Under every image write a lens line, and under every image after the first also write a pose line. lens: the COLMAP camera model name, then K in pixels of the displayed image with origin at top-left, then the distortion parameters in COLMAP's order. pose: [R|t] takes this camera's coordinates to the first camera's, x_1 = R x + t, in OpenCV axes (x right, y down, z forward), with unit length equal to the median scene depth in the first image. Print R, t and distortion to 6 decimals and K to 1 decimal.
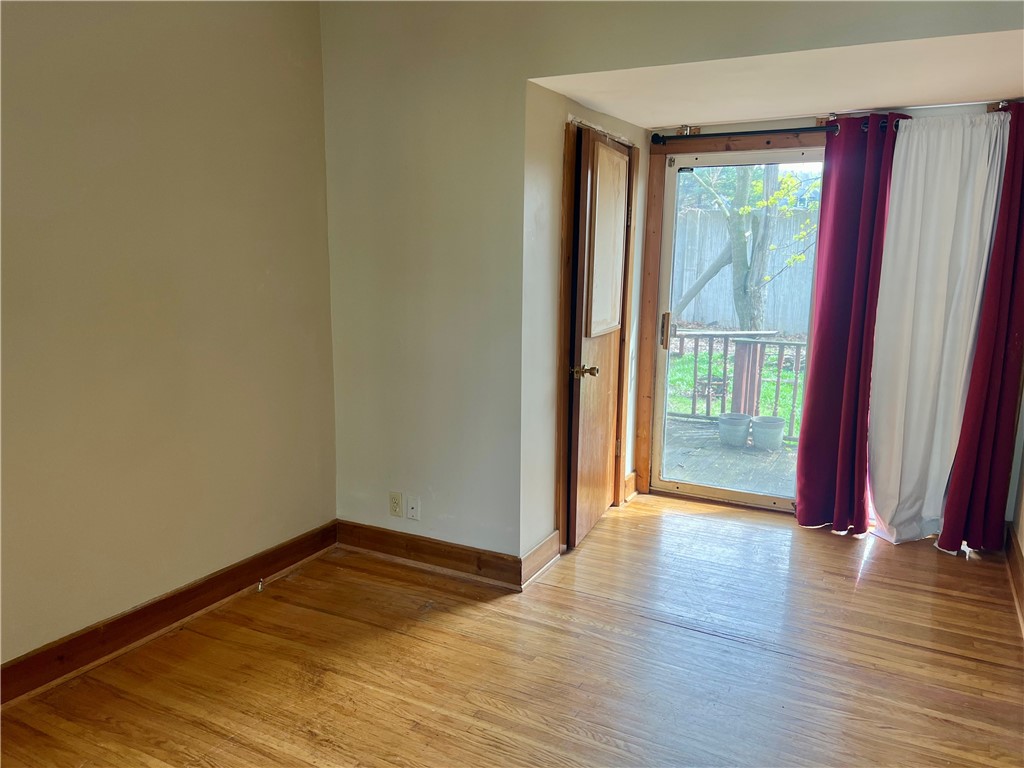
lens RADIAL K [[771.9, 0, 511.3], [0, 771.9, 385.5], [0, 0, 1]] dist [0.046305, -0.054277]
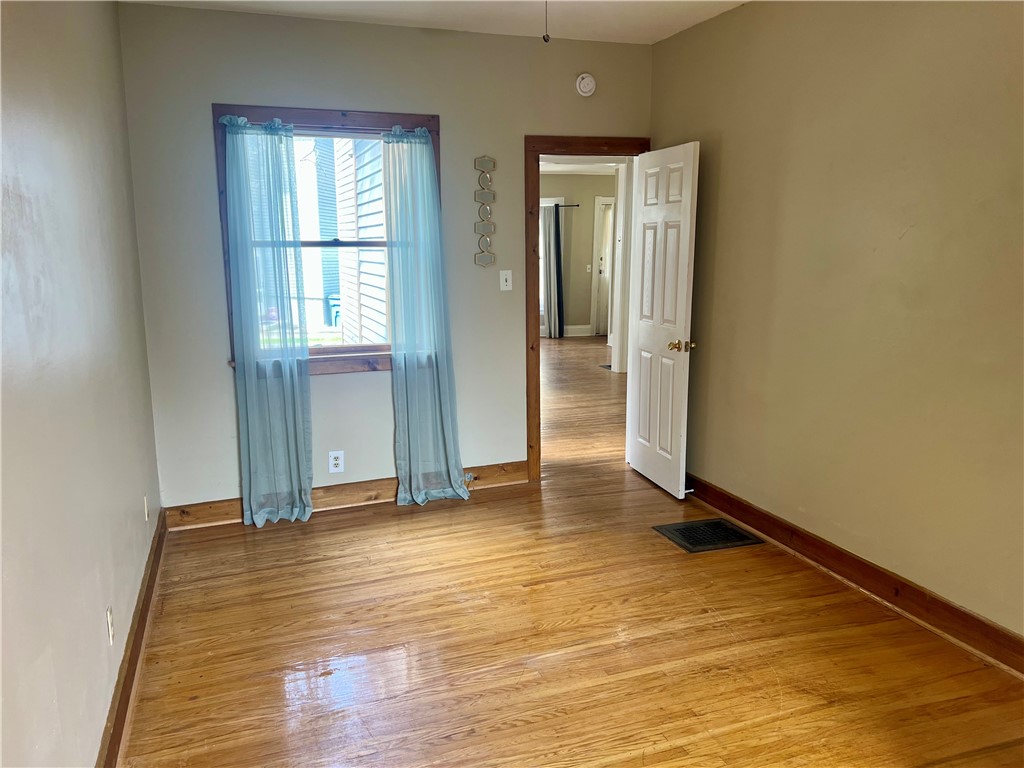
lens RADIAL K [[771.9, 0, 511.3], [0, 771.9, 385.5], [0, 0, 1]] dist [0.046305, -0.054277]
pose [[-0.662285, 0.120475, -0.739503, 0.498799], [-0.135285, 0.951538, 0.276177, -0.153686], [0.736937, 0.282952, -0.613891, 0.884743]]
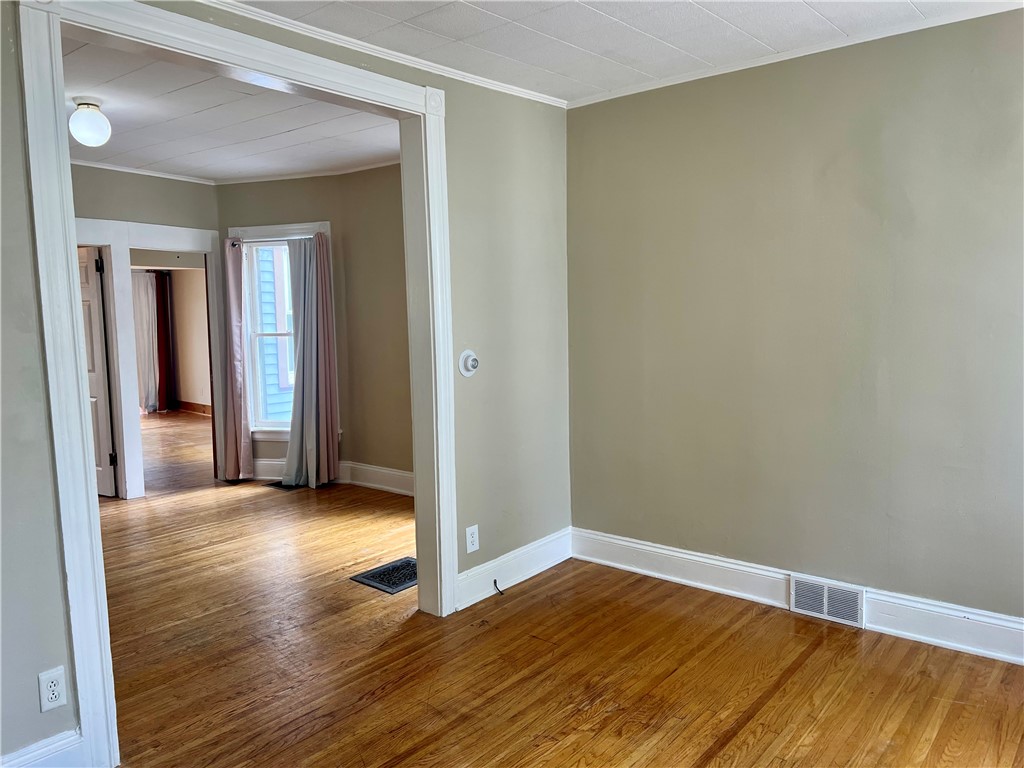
lens RADIAL K [[781.6, 0, 512.0], [0, 781.6, 384.0], [0, 0, 1]] dist [0.100869, -0.117070]
pose [[0.203579, -0.108462, 0.973032, -2.293733], [0.184057, 0.980364, 0.070771, 0.140903], [-0.961602, 0.164686, 0.219545, -1.070203]]
